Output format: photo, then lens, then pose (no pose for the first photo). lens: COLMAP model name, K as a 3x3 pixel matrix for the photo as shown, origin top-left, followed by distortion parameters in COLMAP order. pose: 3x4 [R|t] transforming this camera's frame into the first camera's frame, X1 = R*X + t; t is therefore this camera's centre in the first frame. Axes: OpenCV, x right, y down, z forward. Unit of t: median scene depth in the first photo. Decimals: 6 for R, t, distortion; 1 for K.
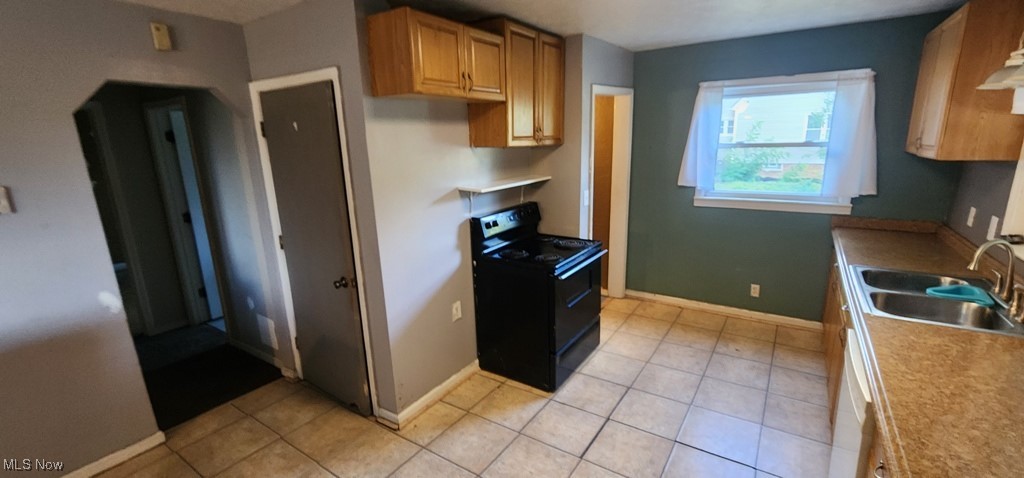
lens RADIAL K [[424.2, 0, 513.6], [0, 424.2, 240.7], [0, 0, 1]] dist [0.001505, 0.000264]
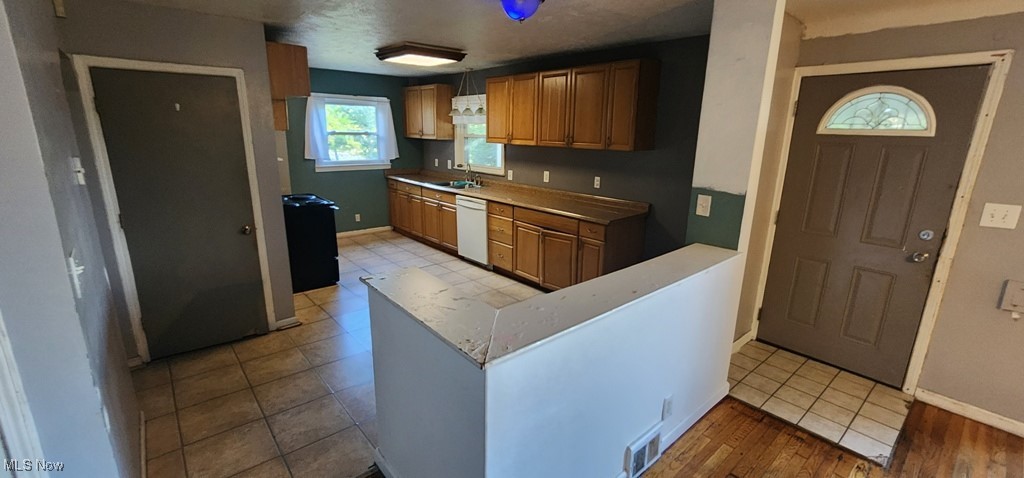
lens RADIAL K [[424.2, 0, 510.5], [0, 424.2, 237.2], [0, 0, 1]] dist [0.001505, 0.000264]
pose [[0.276622, -0.208076, 0.938182, -1.098893], [0.198598, 0.967580, 0.156040, 0.058900], [-0.940234, 0.143157, 0.308977, -0.131216]]
